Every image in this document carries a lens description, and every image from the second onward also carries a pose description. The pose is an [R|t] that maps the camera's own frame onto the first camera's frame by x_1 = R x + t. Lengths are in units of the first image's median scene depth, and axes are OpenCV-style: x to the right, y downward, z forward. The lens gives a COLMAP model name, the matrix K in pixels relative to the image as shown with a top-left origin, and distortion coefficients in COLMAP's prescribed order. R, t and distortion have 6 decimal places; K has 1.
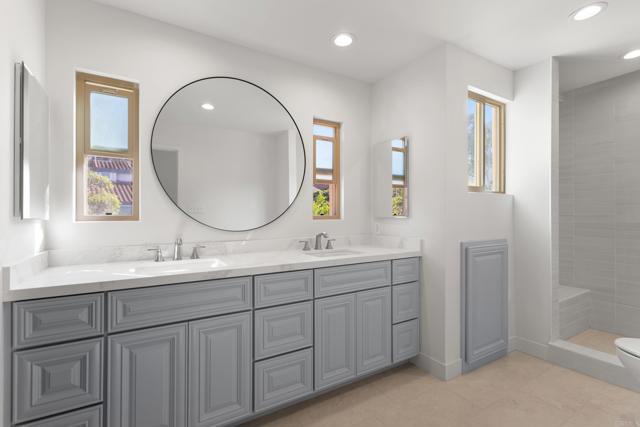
lens RADIAL K [[297.3, 0, 318.2], [0, 297.3, 216.8], [0, 0, 1]] dist [0.001532, 0.000222]
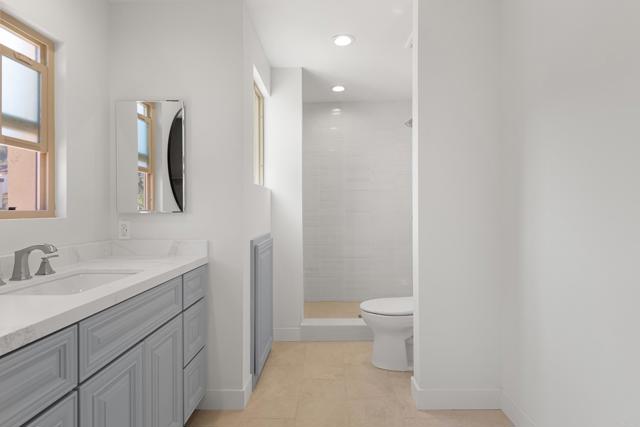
lens RADIAL K [[311.9, 0, 320.0], [0, 311.9, 213.5], [0, 0, 1]] dist [0.000985, 0.000372]
pose [[0.542861, -0.010288, 0.839759, -0.162963], [0.016510, 0.999862, 0.001577, 0.009312], [-0.839660, 0.013009, 0.542956, 0.313502]]
